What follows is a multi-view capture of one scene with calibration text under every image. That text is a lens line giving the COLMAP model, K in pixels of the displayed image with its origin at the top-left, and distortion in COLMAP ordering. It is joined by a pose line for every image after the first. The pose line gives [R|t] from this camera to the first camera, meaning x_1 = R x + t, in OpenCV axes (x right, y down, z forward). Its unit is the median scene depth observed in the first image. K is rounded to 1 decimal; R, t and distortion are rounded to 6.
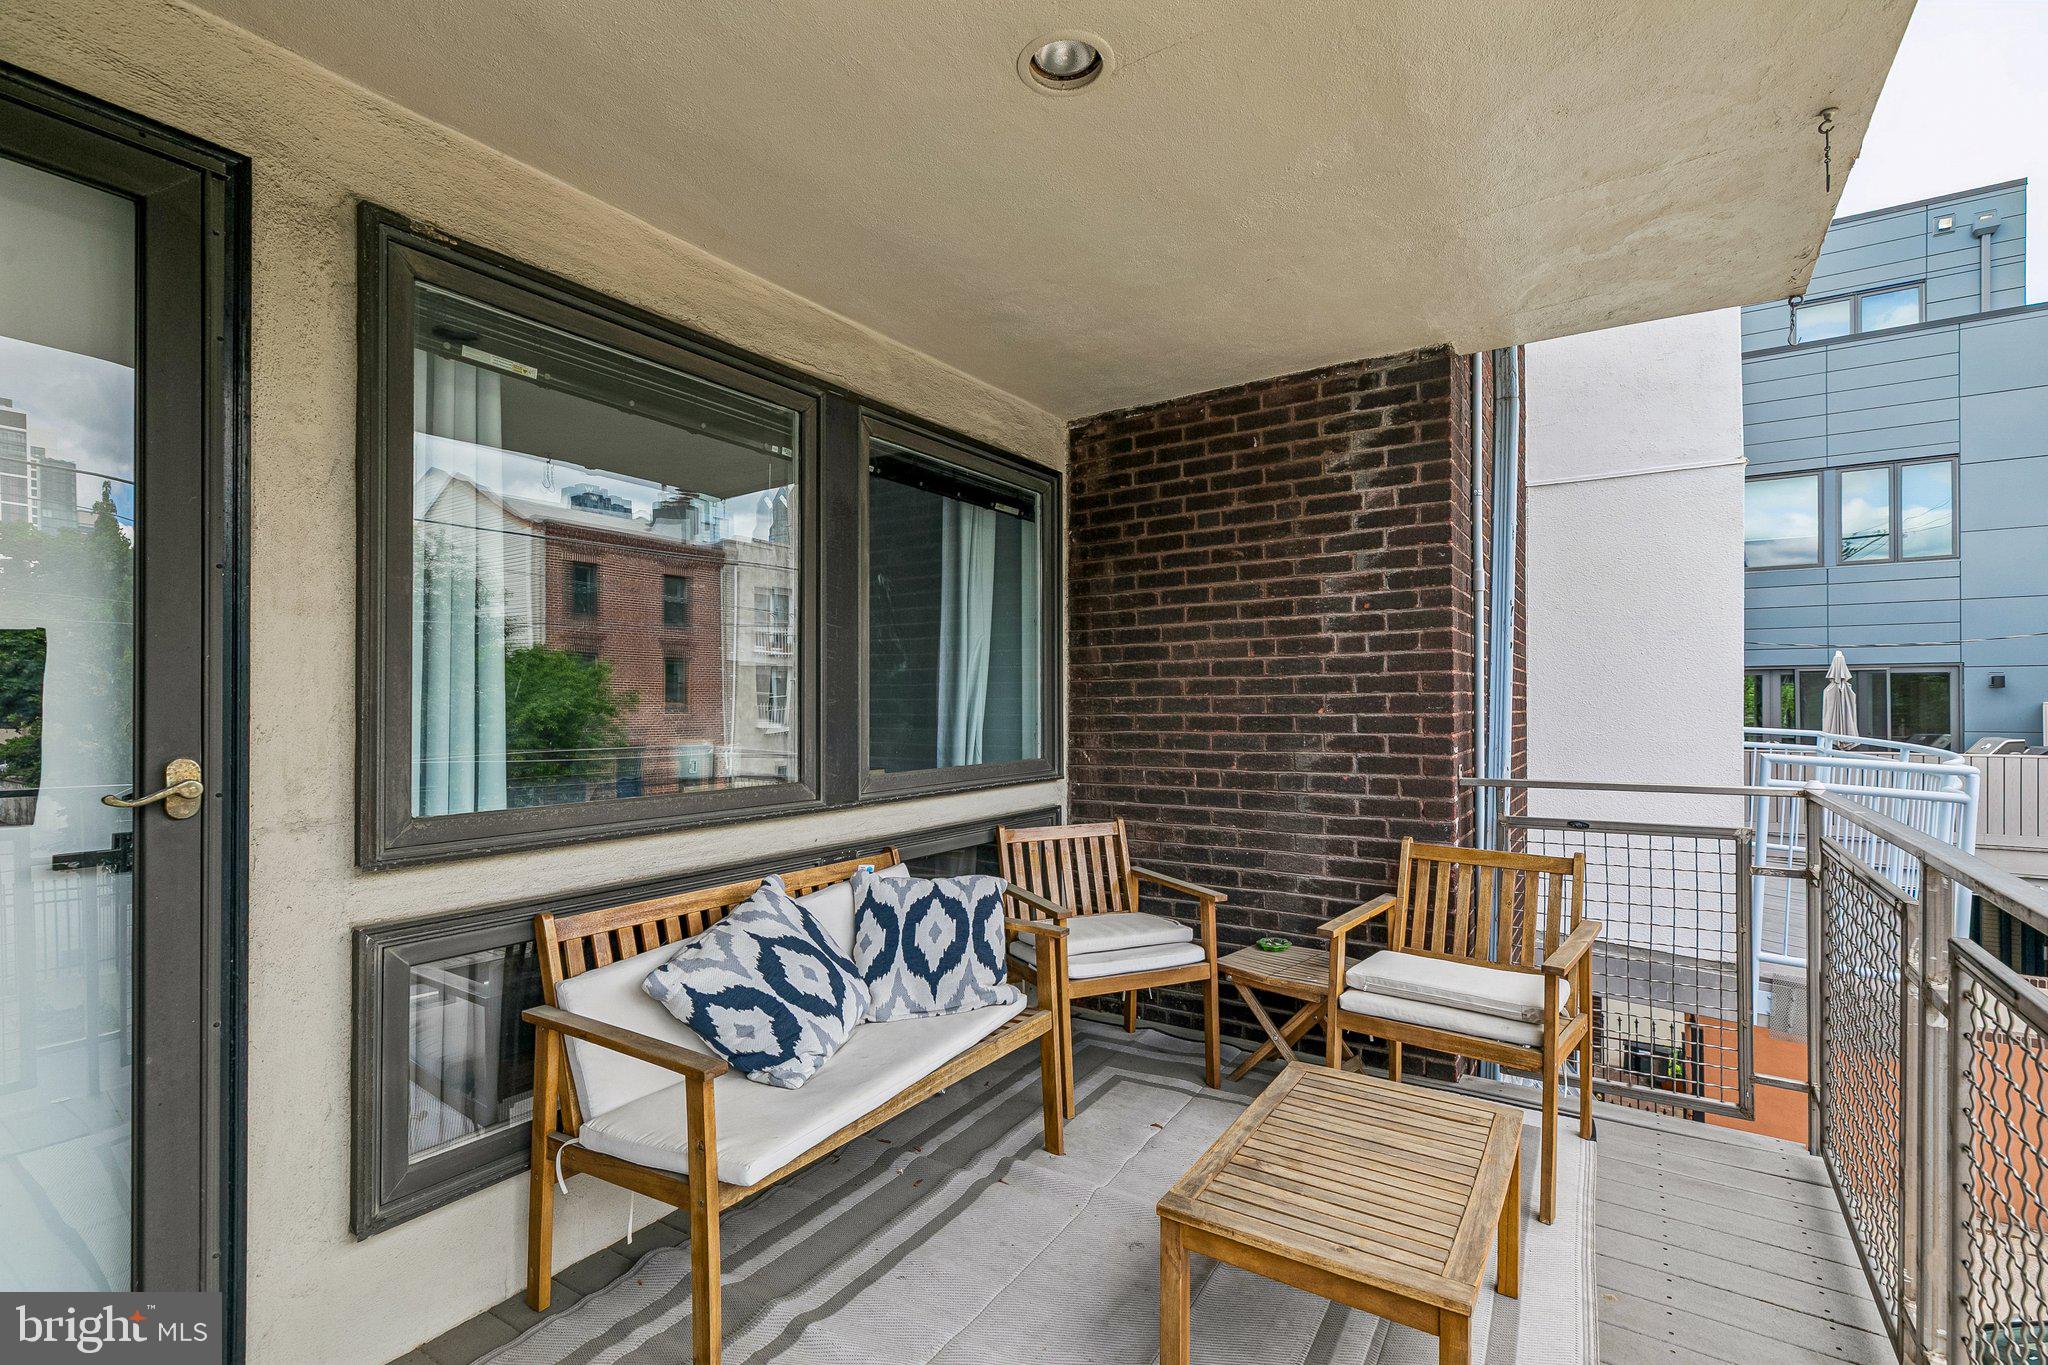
lens RADIAL K [[935.1, 0, 1009.6], [0, 935.1, 676.8], [0, 0, 1]] dist [0.007891, -0.002231]
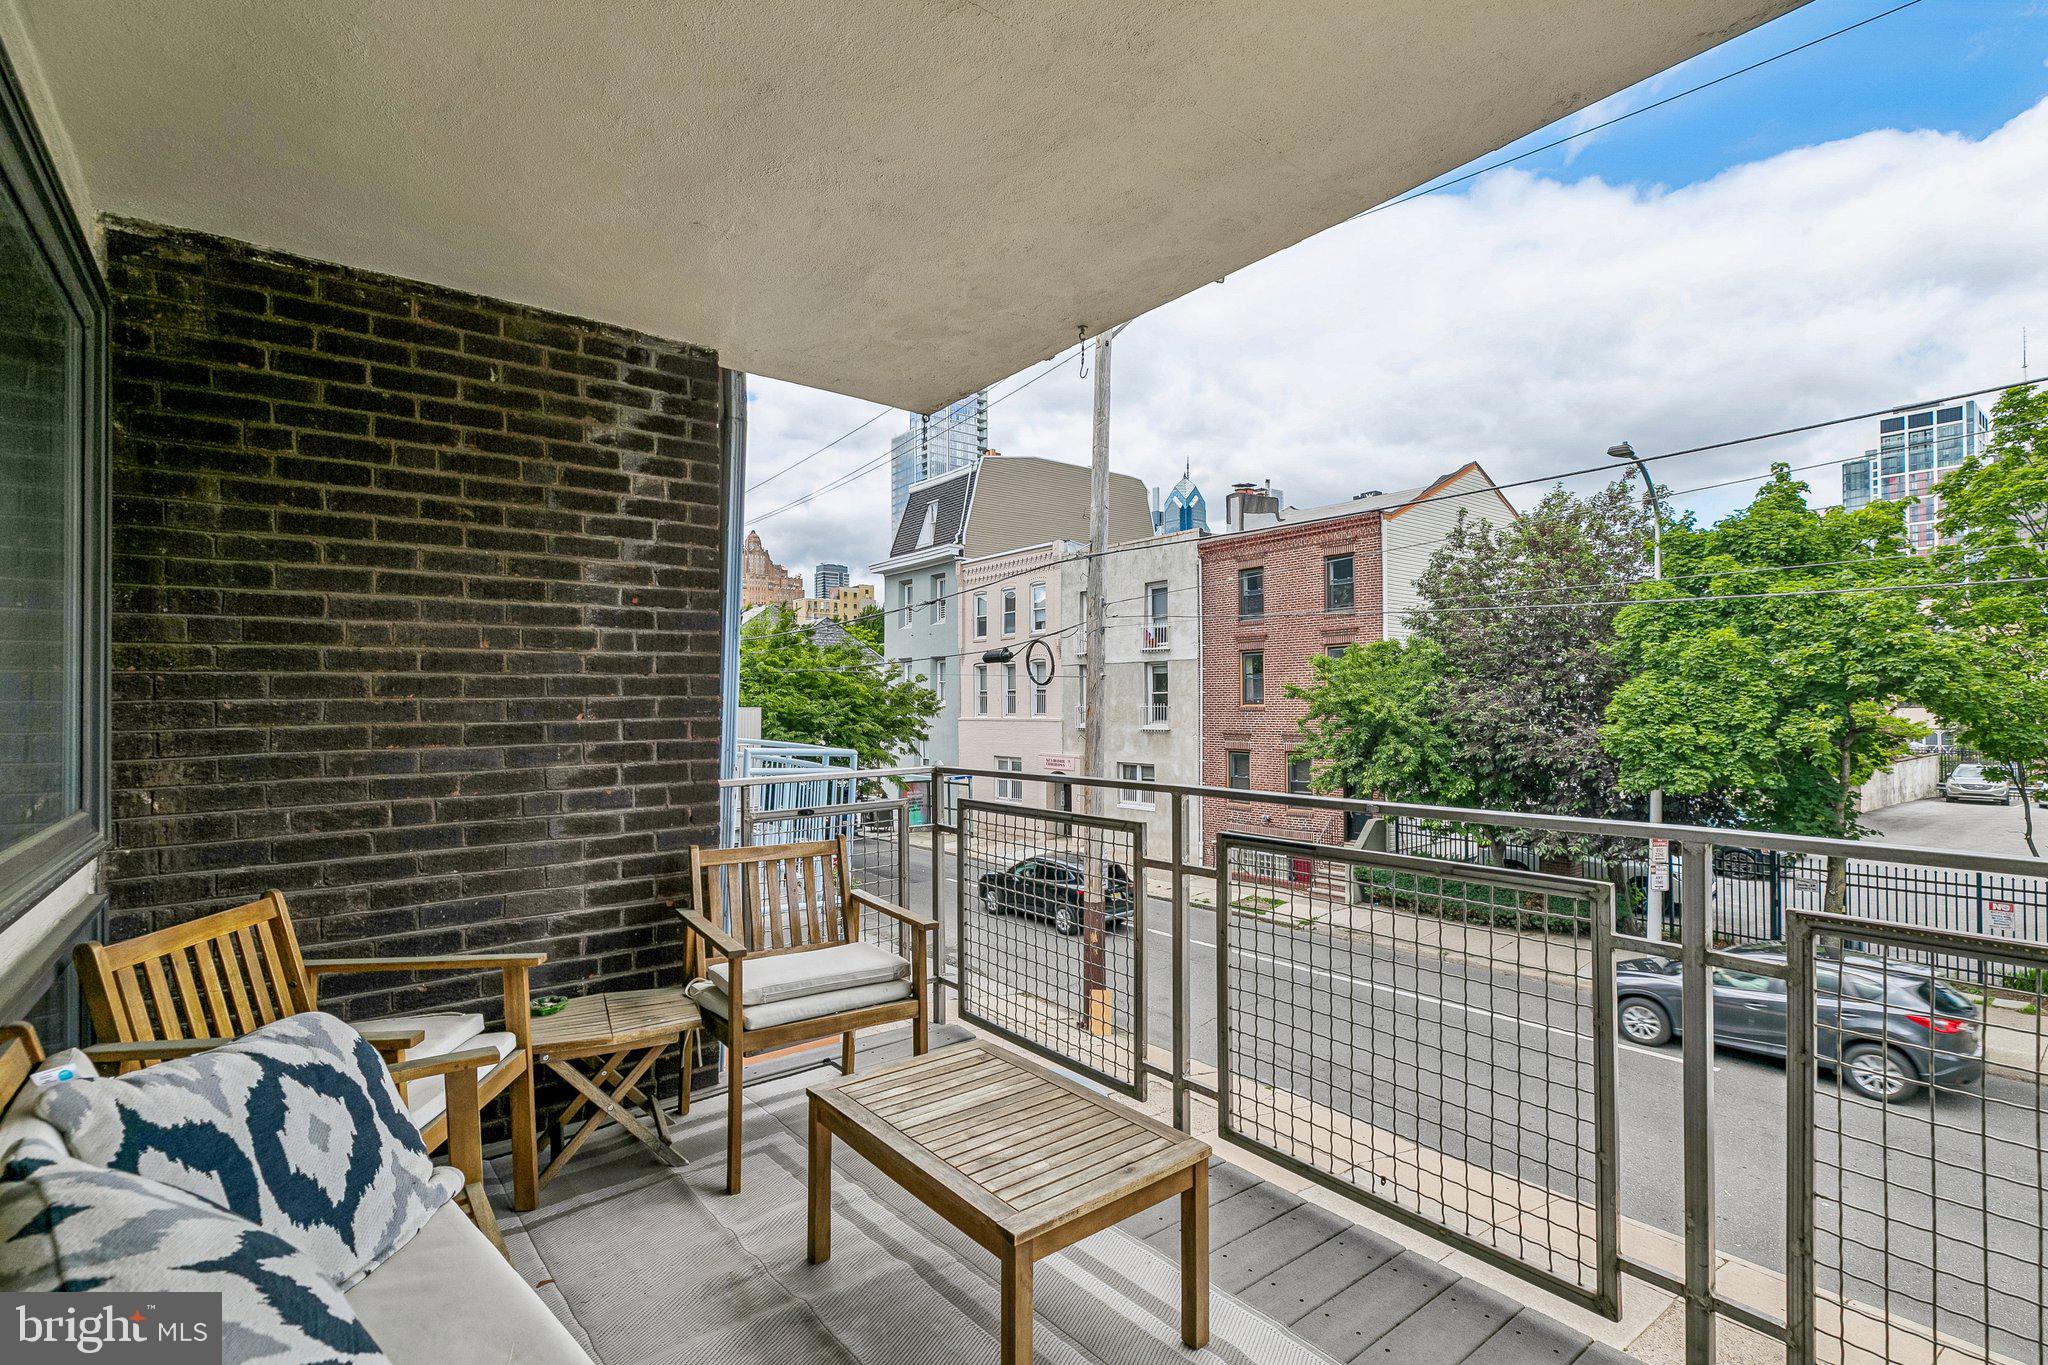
lens RADIAL K [[935.1, 0, 1048.0], [0, 935.1, 677.8], [0, 0, 1]] dist [0.007891, -0.002231]
pose [[0.304148, 0.028541, 0.952197, -0.353235], [-0.019367, 0.999530, -0.023773, 0.012923], [-0.952428, -0.011211, 0.304558, 0.330101]]
